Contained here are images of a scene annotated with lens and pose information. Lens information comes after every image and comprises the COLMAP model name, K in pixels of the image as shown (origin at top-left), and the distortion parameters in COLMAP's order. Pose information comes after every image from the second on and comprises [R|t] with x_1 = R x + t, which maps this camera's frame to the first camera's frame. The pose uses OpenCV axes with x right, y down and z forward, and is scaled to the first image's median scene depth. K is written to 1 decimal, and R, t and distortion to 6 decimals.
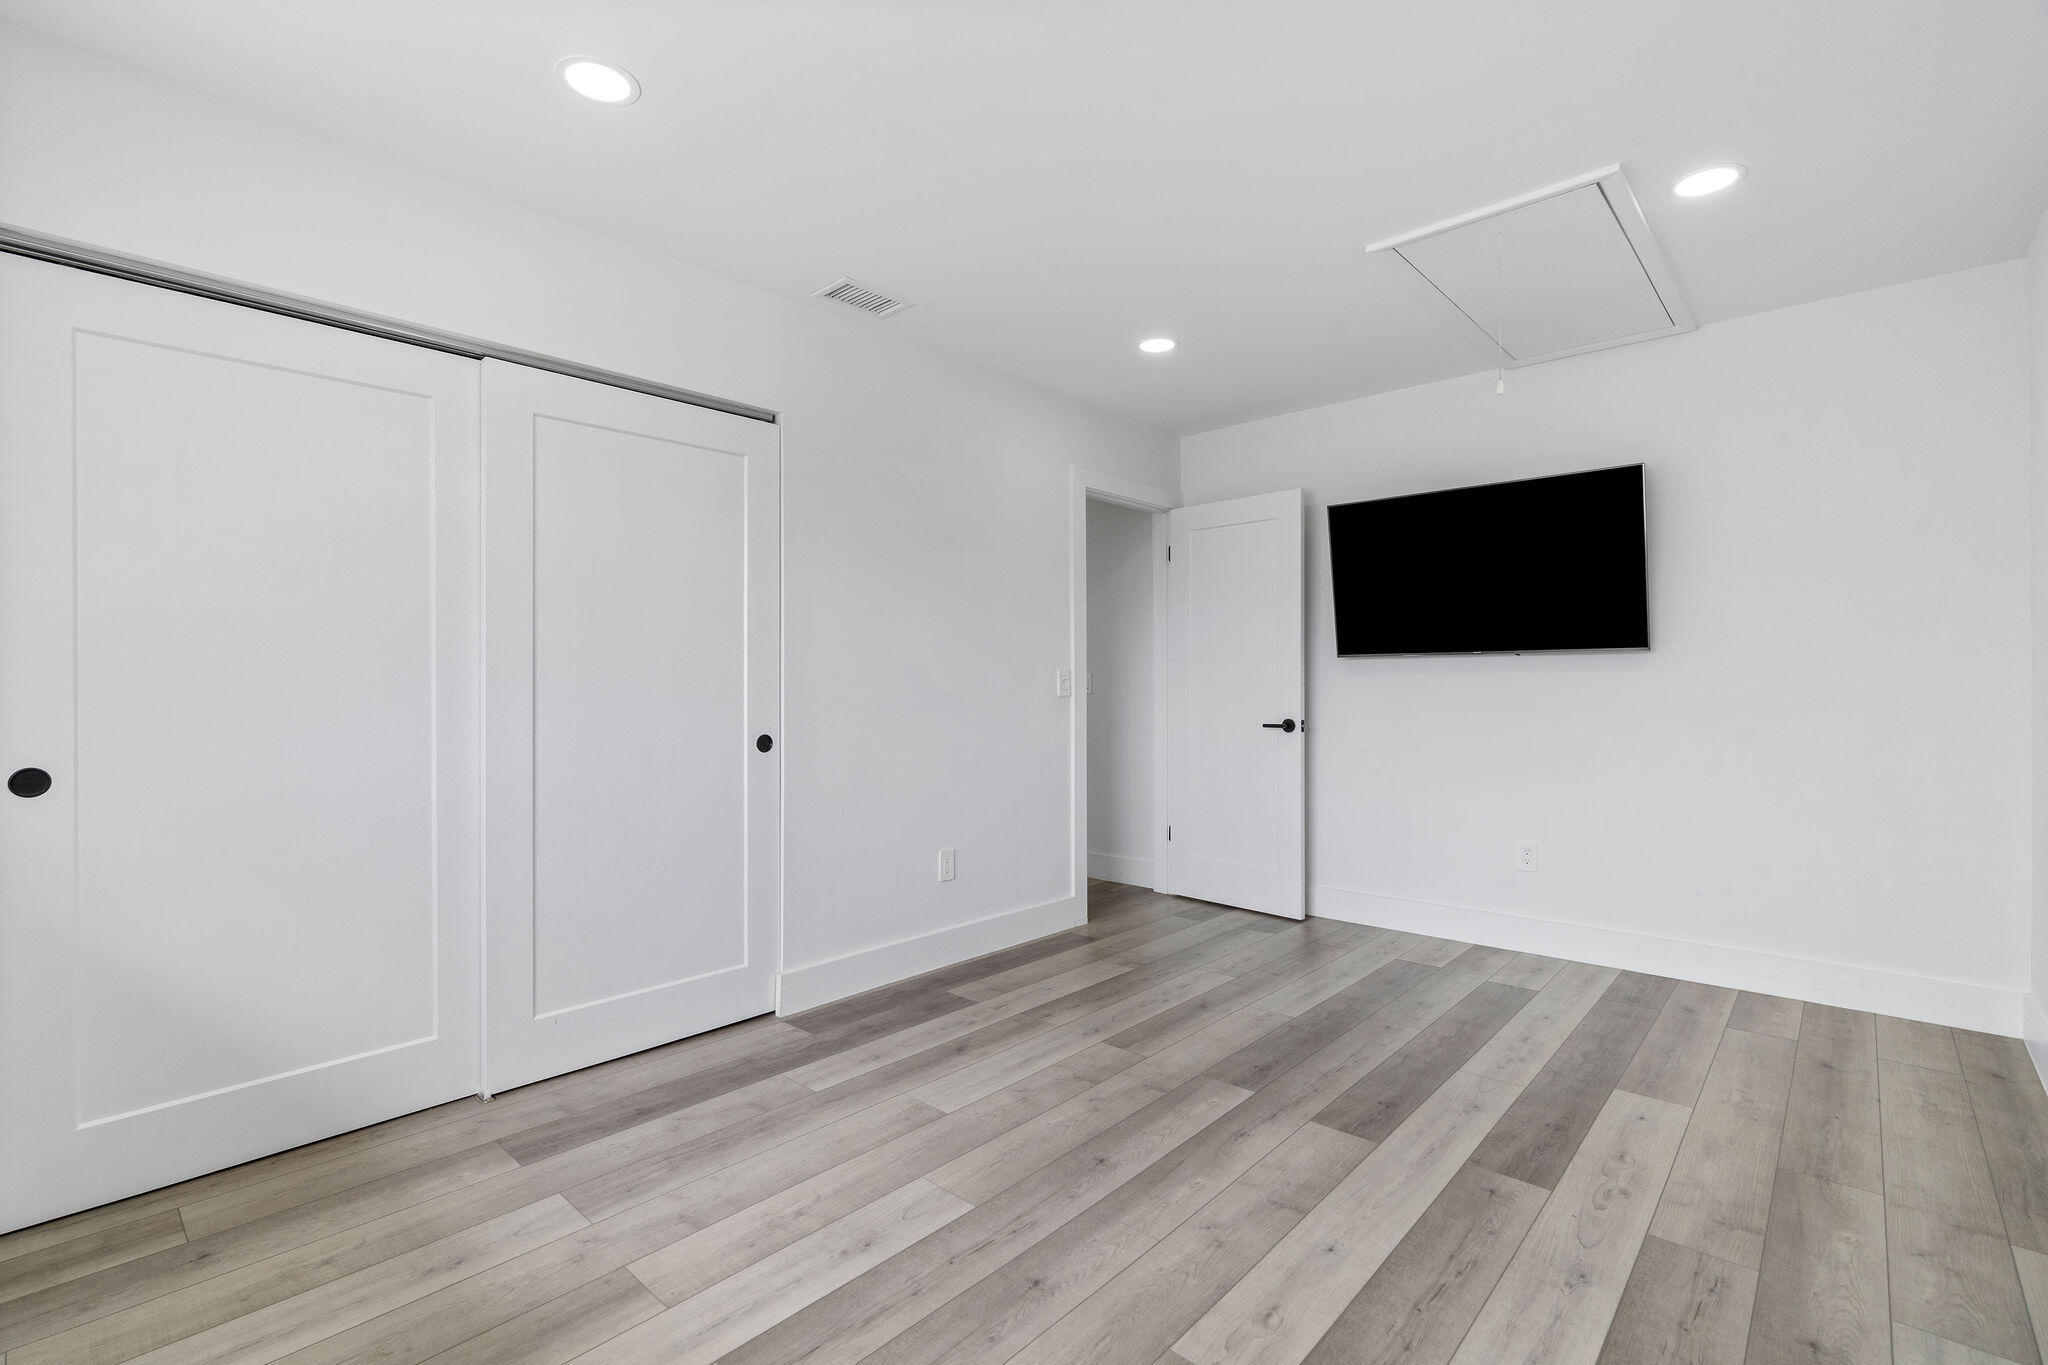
lens RADIAL K [[928.9, 0, 1018.8], [0, 928.9, 686.3], [0, 0, 1]] dist [-0.006232, 0.001103]
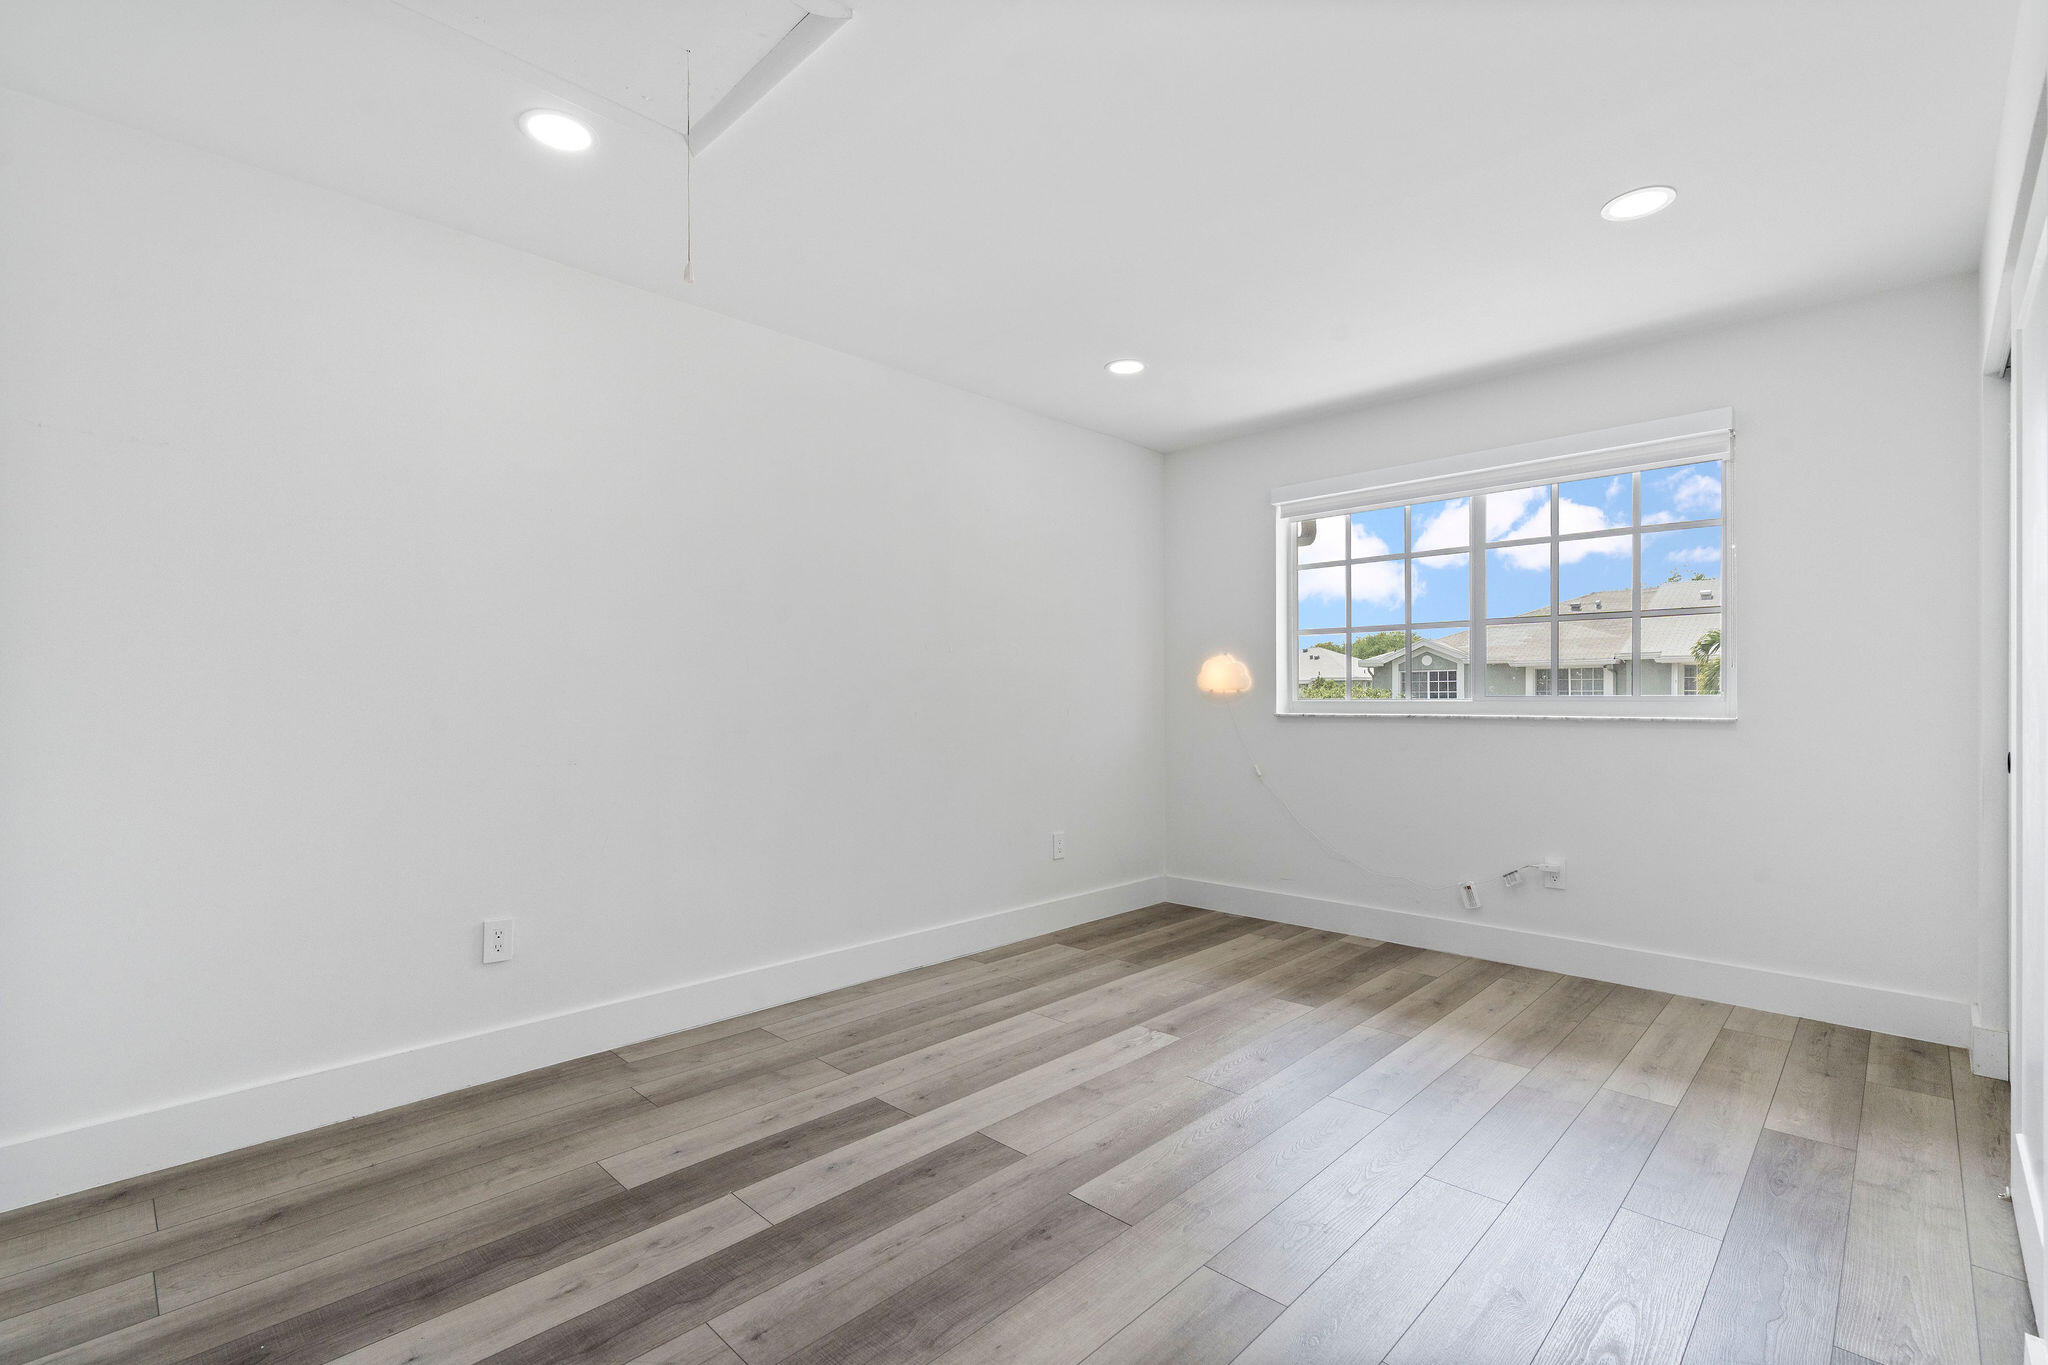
lens RADIAL K [[928.9, 0, 1018.8], [0, 928.9, 686.3], [0, 0, 1]] dist [-0.006232, 0.001103]
pose [[-0.999435, 0.004451, 0.033314, 0.314154], [0.004164, 0.999954, -0.008674, -0.004329], [-0.033351, -0.008530, -0.999407, 2.126656]]
